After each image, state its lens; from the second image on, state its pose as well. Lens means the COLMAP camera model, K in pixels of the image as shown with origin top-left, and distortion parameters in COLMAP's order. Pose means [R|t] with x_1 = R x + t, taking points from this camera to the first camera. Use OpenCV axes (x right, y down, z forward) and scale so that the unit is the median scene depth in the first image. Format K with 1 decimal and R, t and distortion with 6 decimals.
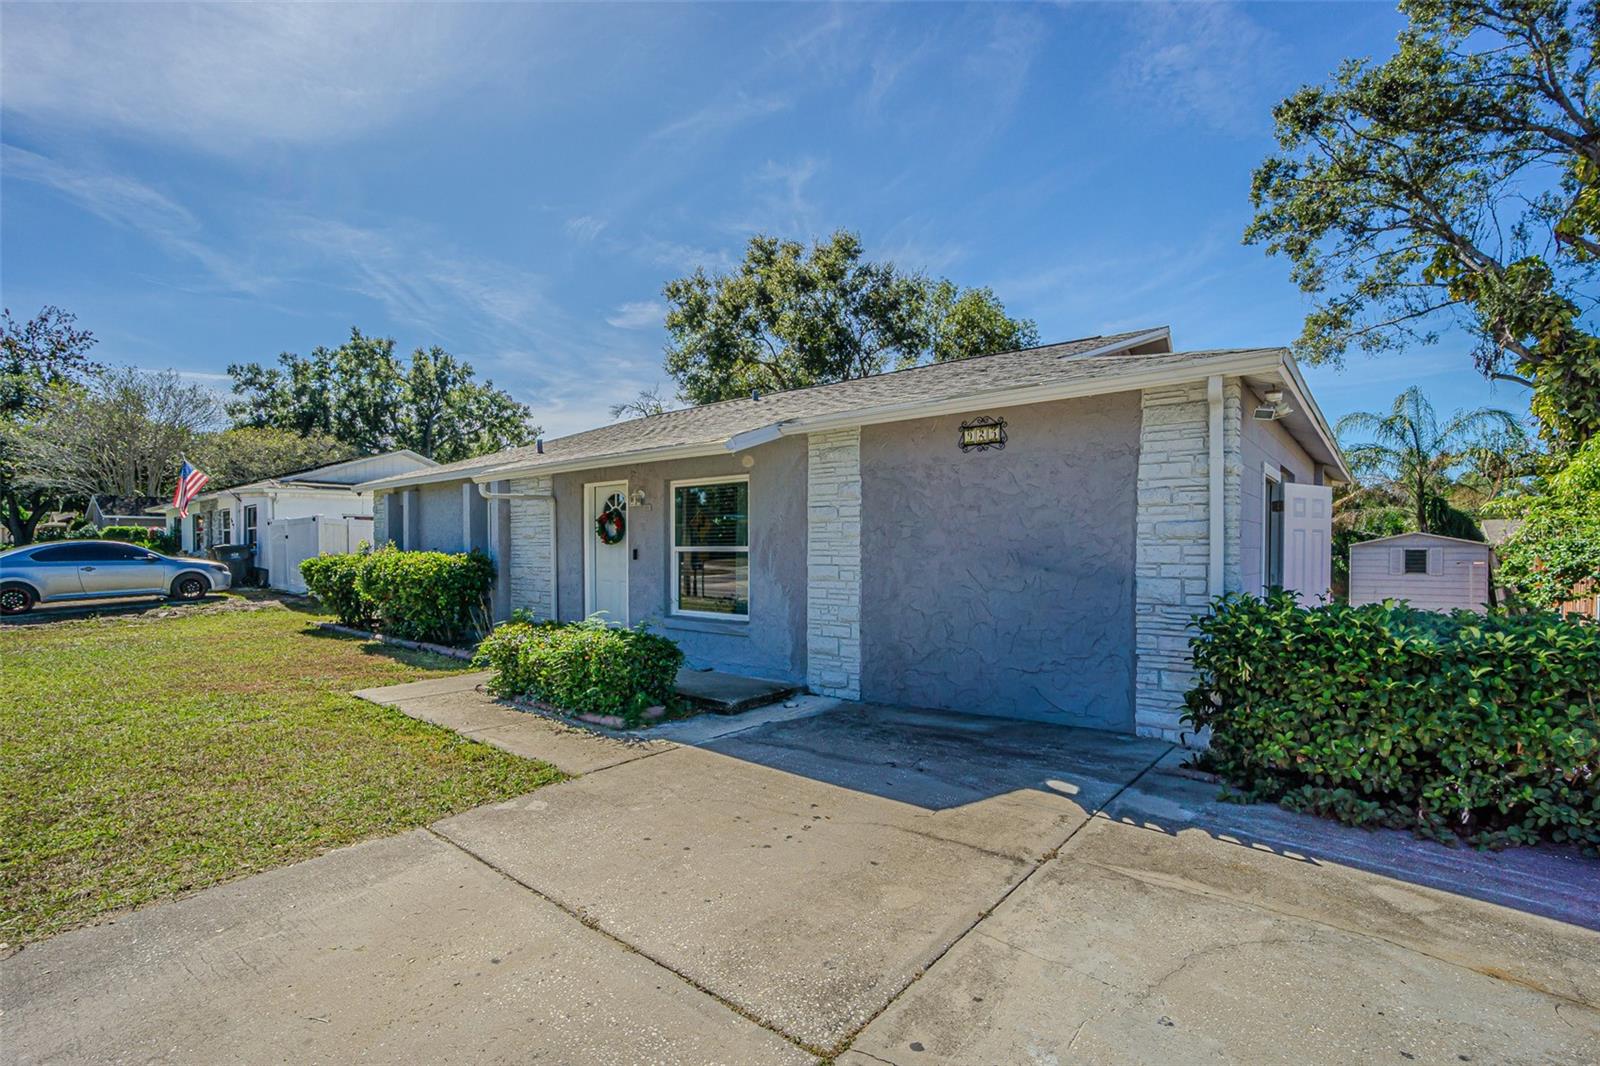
lens RADIAL K [[692.2, 0, 800.5], [0, 692.2, 547.8], [0, 0, 1]] dist [0.001765, 0.000062]
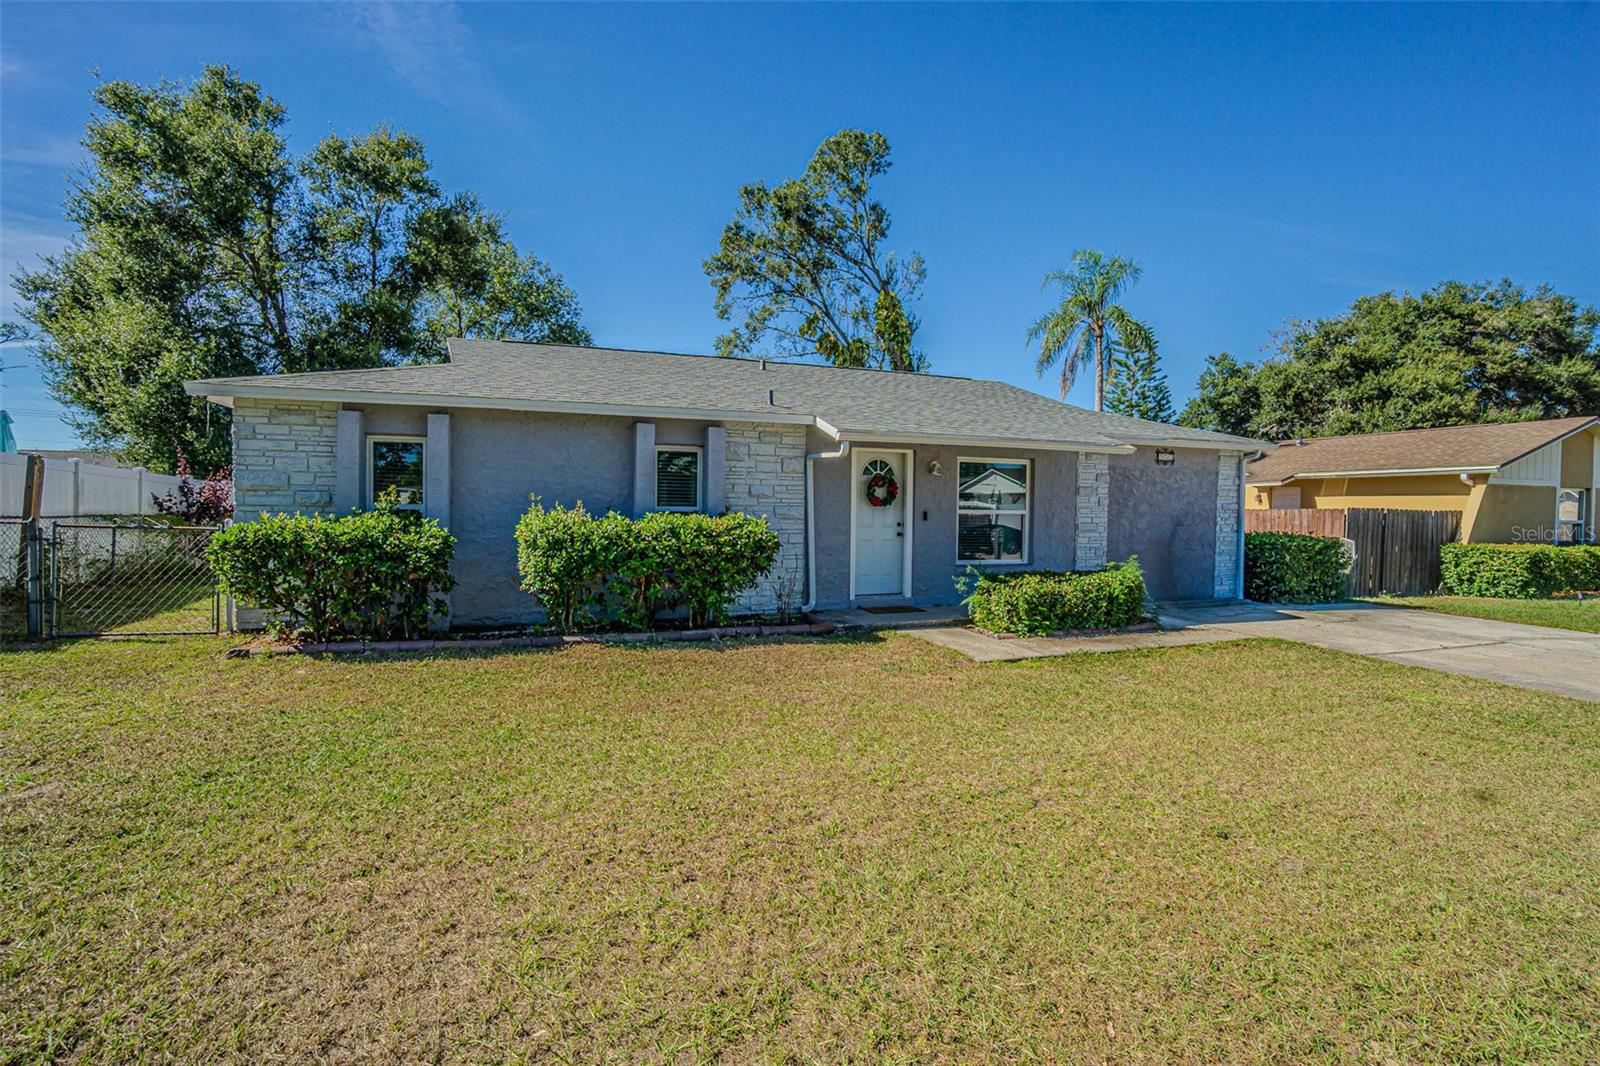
lens RADIAL K [[700.2, 0, 799.2], [0, 700.2, 525.5], [0, 0, 1]] dist [0.000594, 0.000070]
pose [[0.504360, -0.015373, 0.863357, -1.779343], [-0.012389, 0.999610, 0.025036, -0.002227], [-0.863405, -0.023324, 0.503972, 0.779703]]
